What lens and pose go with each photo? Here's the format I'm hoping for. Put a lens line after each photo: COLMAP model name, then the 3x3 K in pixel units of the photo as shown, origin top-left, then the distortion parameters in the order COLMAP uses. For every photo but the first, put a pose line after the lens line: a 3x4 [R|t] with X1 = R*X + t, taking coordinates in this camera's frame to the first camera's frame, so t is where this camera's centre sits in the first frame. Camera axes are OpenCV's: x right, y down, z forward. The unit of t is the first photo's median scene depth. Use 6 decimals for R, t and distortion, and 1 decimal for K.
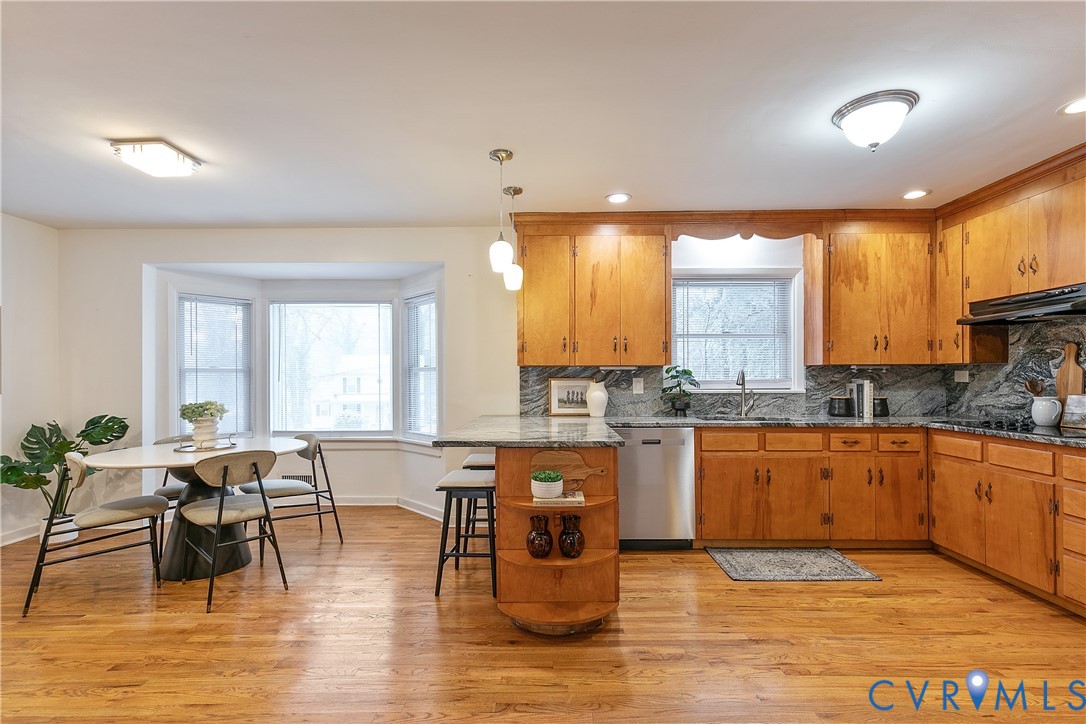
lens RADIAL K [[507.7, 0, 548.5], [0, 507.7, 376.5], [0, 0, 1]] dist [0.000037, -0.000027]
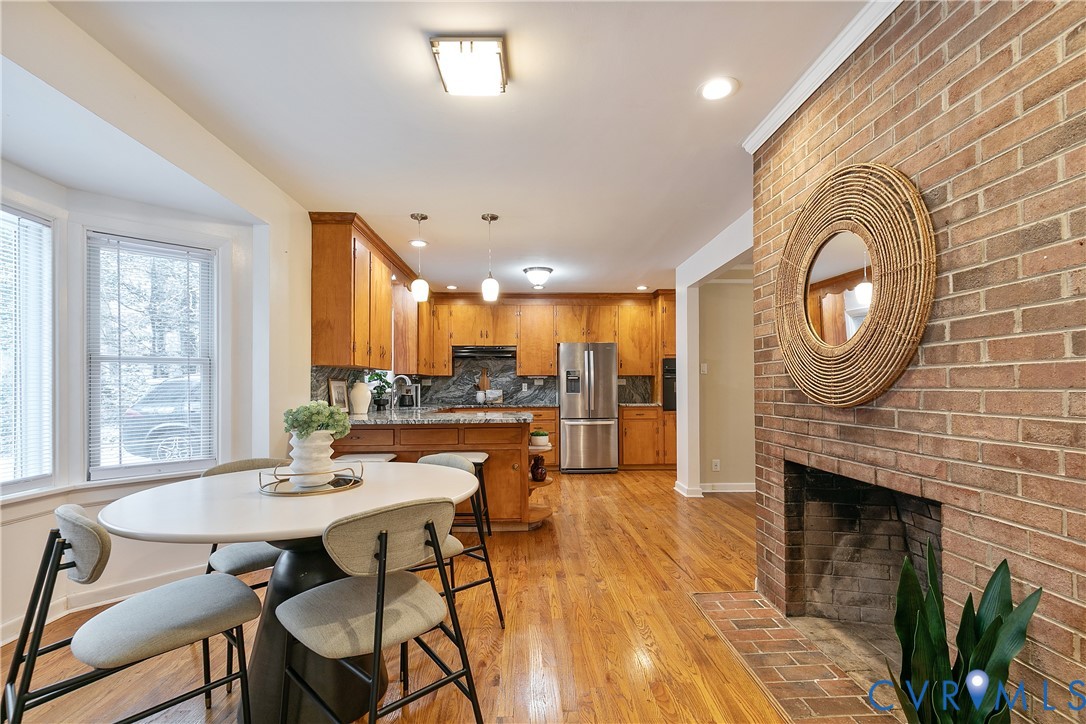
lens RADIAL K [[491.7, 0, 542.6], [0, 491.7, 384.1], [0, 0, 1]] dist [0.002327, 0.000016]
pose [[-0.045988, 0.011417, 0.998877, -1.135634], [0.003814, 0.999929, -0.011254, 0.031287], [-0.998935, 0.003292, -0.046028, 0.722470]]
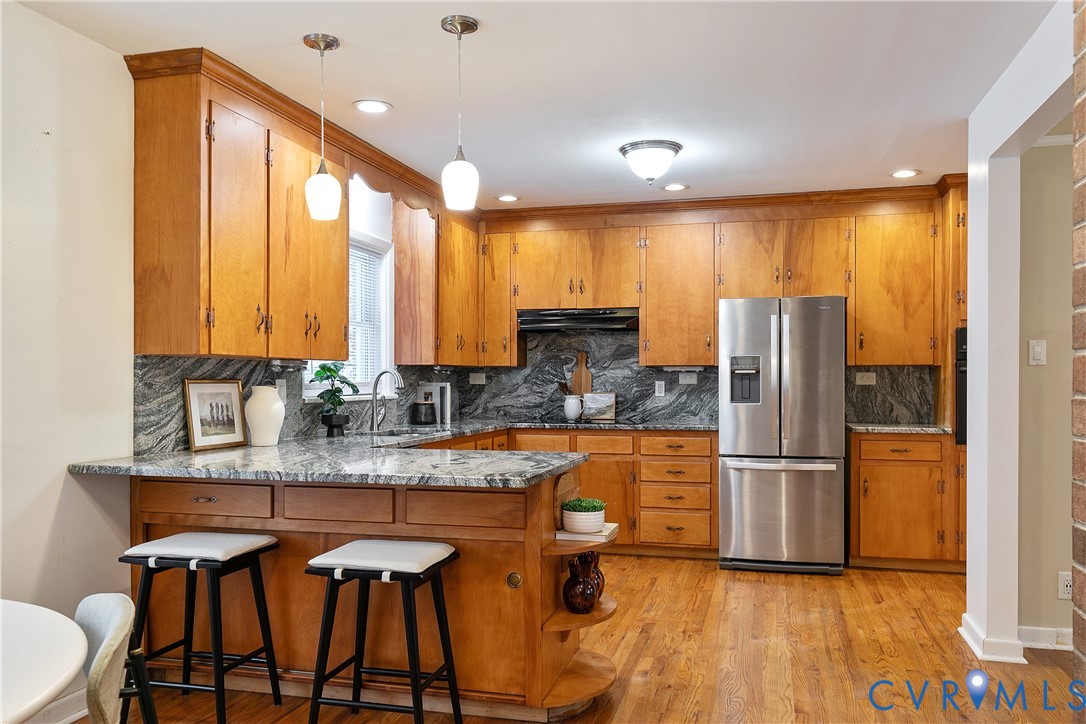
lens RADIAL K [[828.0, 0, 544.4], [0, 828.0, 384.0], [0, 0, 1]] dist [-0.001022, -0.002483]
pose [[0.250796, -0.002720, 0.968036, -0.833952], [-0.000669, 0.999995, 0.002984, 0.006145], [-0.968040, -0.001396, 0.250793, 0.503225]]
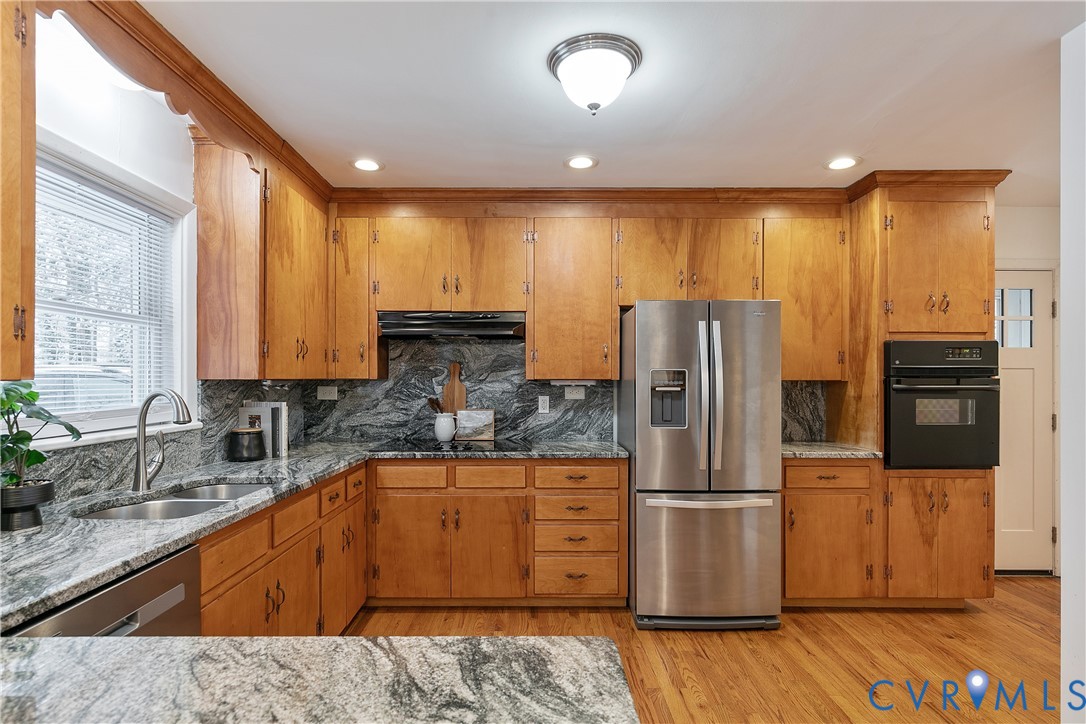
lens RADIAL K [[555.3, 0, 536.9], [0, 555.3, 380.6], [0, 0, 1]] dist [-0.000727, -0.000473]
pose [[-0.012420, -0.000837, 0.999923, -0.138507], [-0.001335, 0.999999, 0.000821, -0.024564], [-0.999922, -0.001325, -0.012421, 0.727954]]
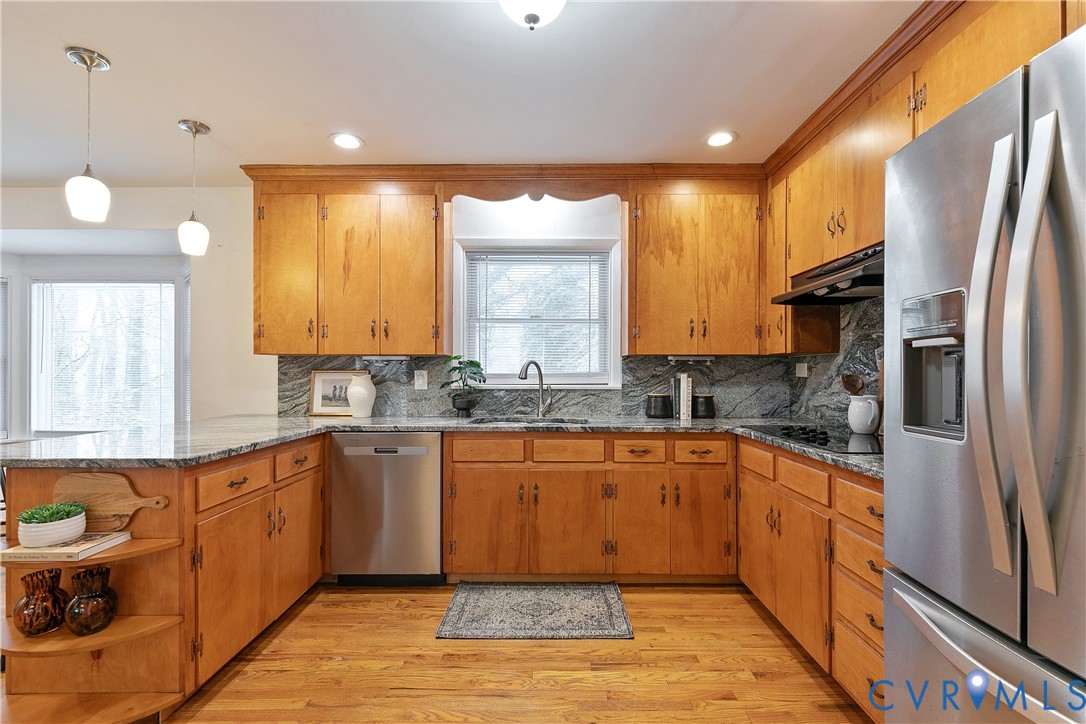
lens RADIAL K [[485.4, 0, 548.3], [0, 485.4, 373.5], [0, 0, 1]] dist [0.005090, -0.000045]
pose [[0.999951, 0.004425, 0.008826, 0.436650], [-0.004437, 0.999989, 0.001321, 0.006993], [-0.008820, -0.001360, 0.999960, 0.236643]]
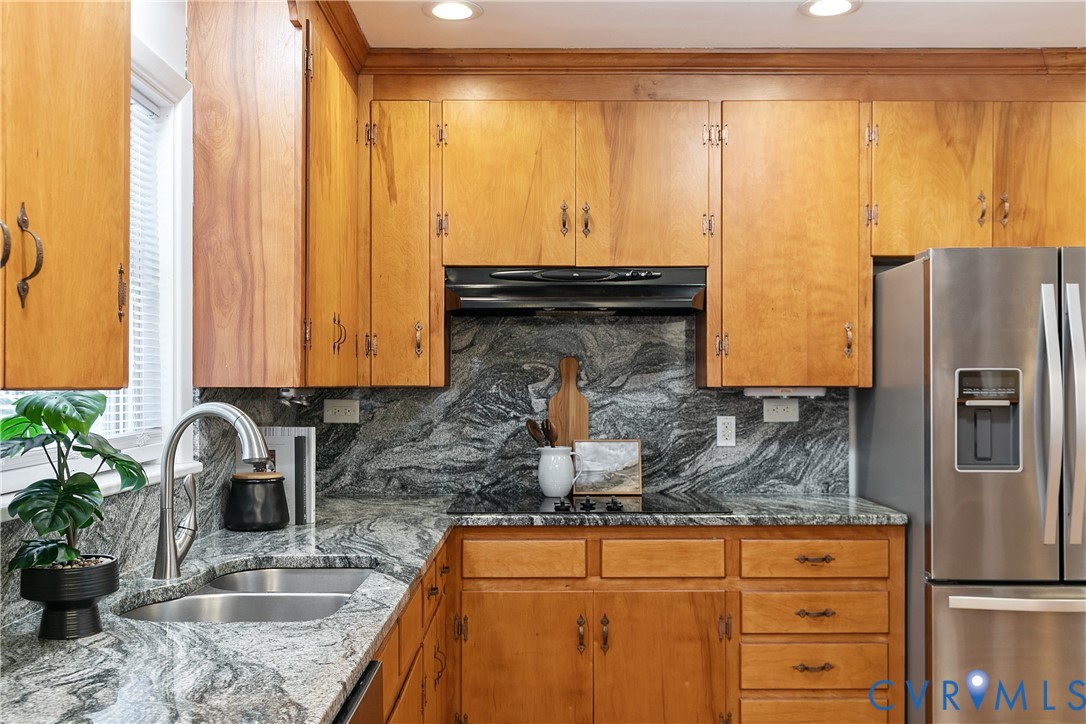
lens RADIAL K [[1034.7, 0, 544.8], [0, 1034.7, 384.6], [0, 0, 1]] dist [0.002956, -0.000694]
pose [[-0.014994, 0.003847, 0.999880, -0.187389], [0.000128, 0.999993, -0.003846, -0.023857], [-0.999888, 0.000071, -0.014995, 0.908415]]
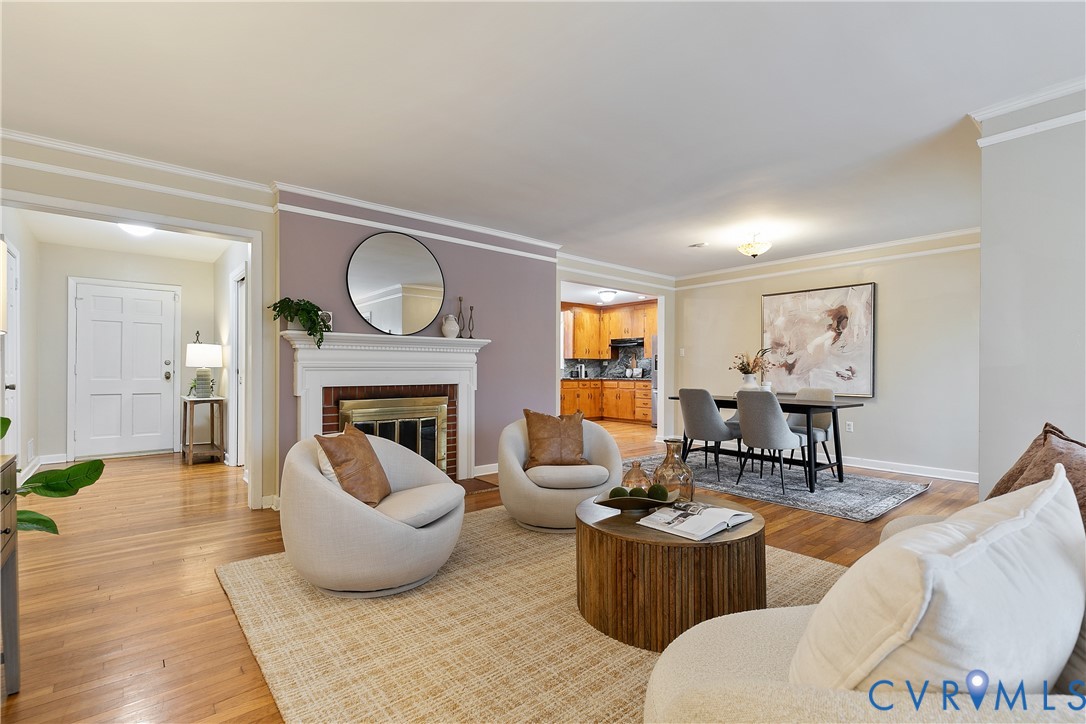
lens RADIAL K [[491.4, 0, 555.9], [0, 491.4, 391.1], [0, 0, 1]] dist [0.000865, 0.000153]
pose [[0.740687, -0.025816, 0.671354, -1.436057], [-0.006004, 0.998967, 0.045037, 0.036853], [-0.671823, -0.037389, 0.739768, -1.002806]]
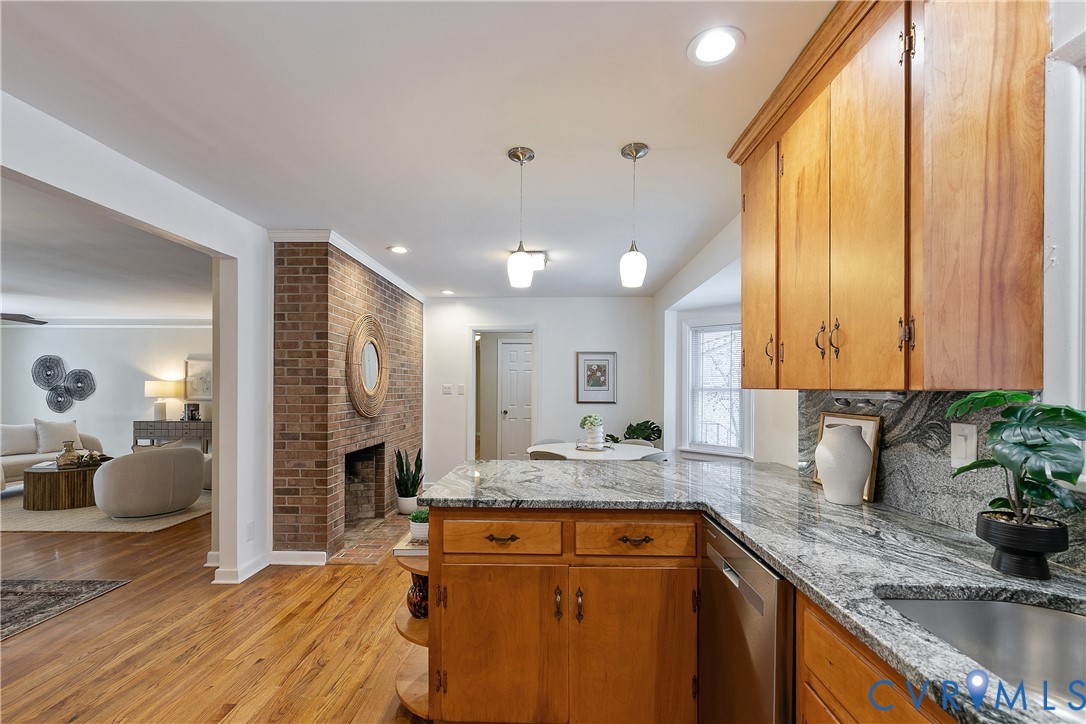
lens RADIAL K [[491.7, 0, 542.6], [0, 491.7, 384.1], [0, 0, 1]] dist [0.002327, 0.000016]
pose [[-0.020545, -0.003686, -0.999782, 0.601174], [-0.001928, 0.999991, -0.003647, -0.025943], [0.999787, 0.001853, -0.020552, 0.831158]]
